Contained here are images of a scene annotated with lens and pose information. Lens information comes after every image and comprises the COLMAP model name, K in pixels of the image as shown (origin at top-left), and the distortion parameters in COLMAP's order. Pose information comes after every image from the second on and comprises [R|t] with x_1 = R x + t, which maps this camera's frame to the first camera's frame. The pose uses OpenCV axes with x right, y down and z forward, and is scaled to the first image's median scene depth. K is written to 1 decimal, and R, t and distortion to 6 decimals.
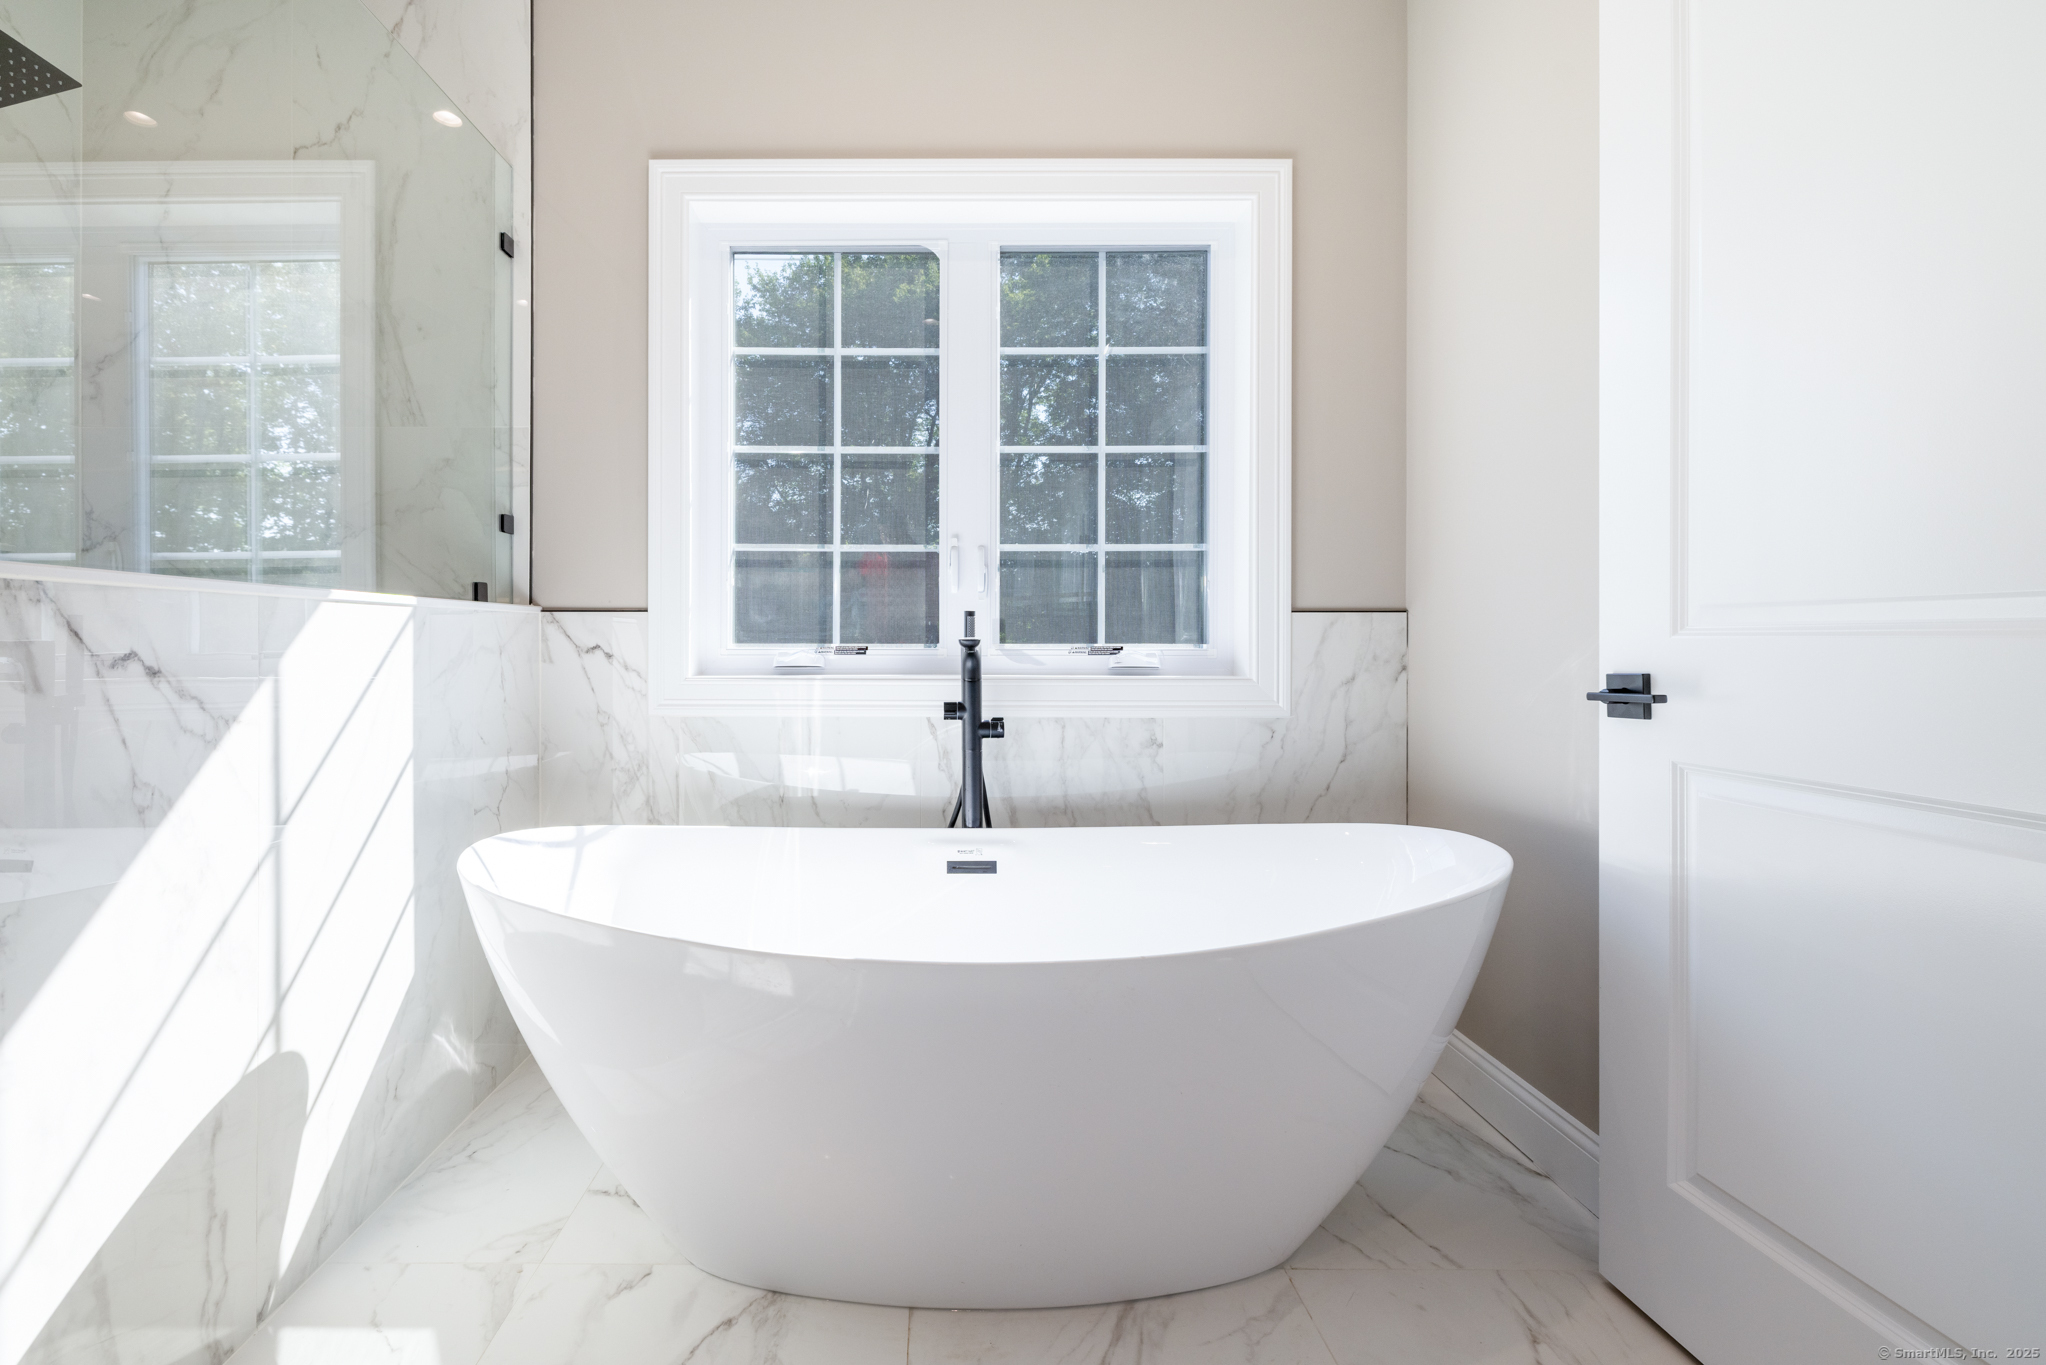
lens RADIAL K [[891.7, 0, 942.0], [0, 891.7, 652.9], [0, 0, 1]] dist [0.000309, -0.000029]
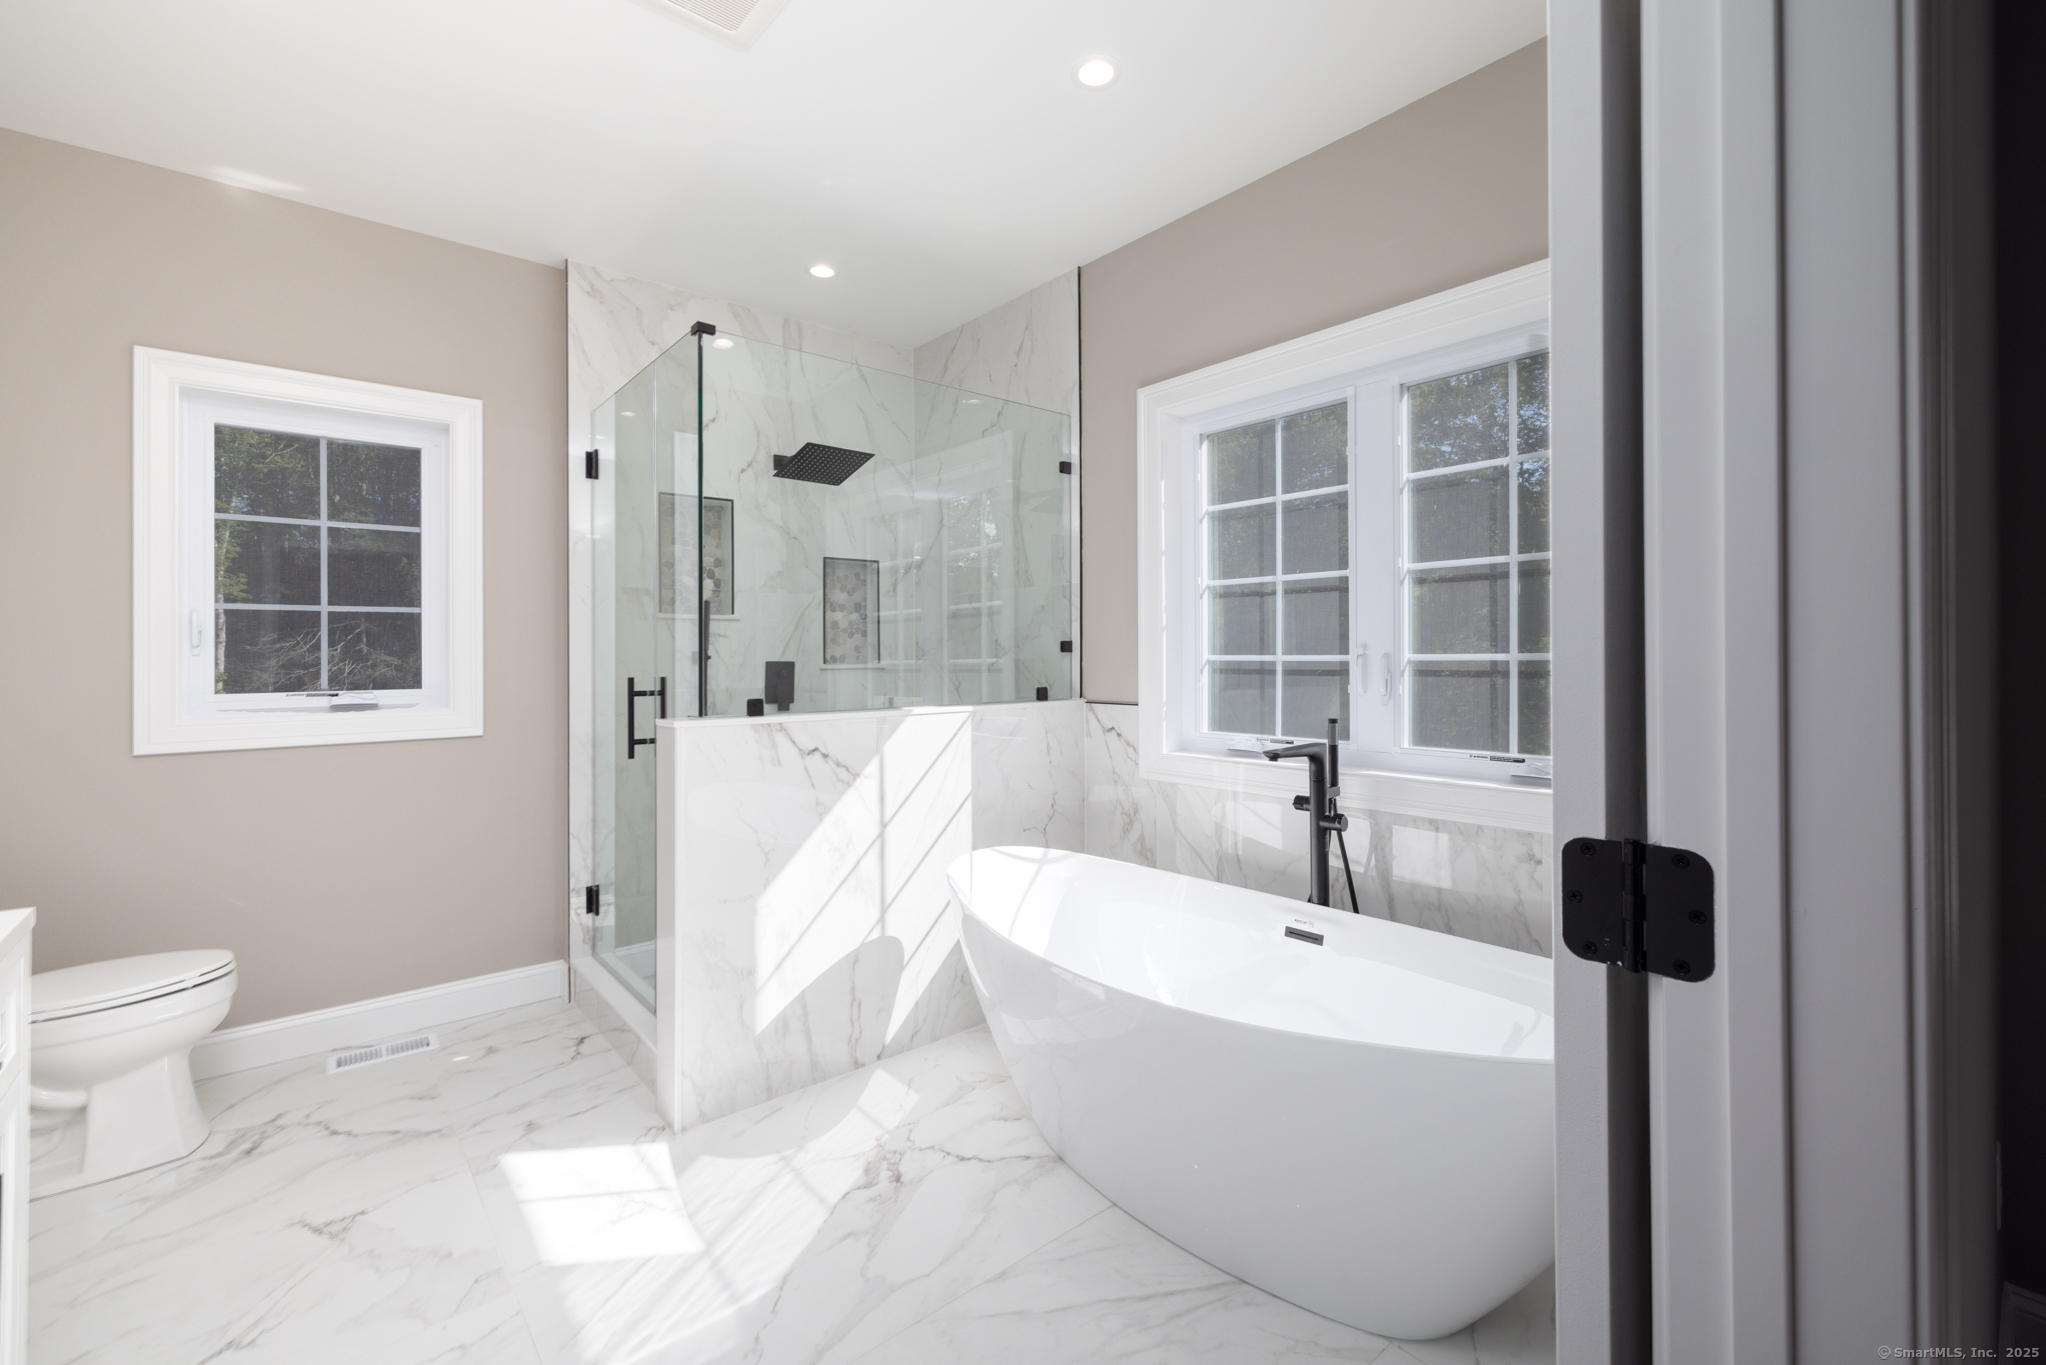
lens RADIAL K [[872.3, 0, 1017.7], [0, 872.3, 657.3], [0, 0, 1]] dist [0.000701, 0.000130]
pose [[0.650861, -0.001359, -0.759196, 0.659616], [-0.003682, 0.999981, -0.004946, -0.125961], [0.759188, 0.006014, 0.650844, -0.065171]]
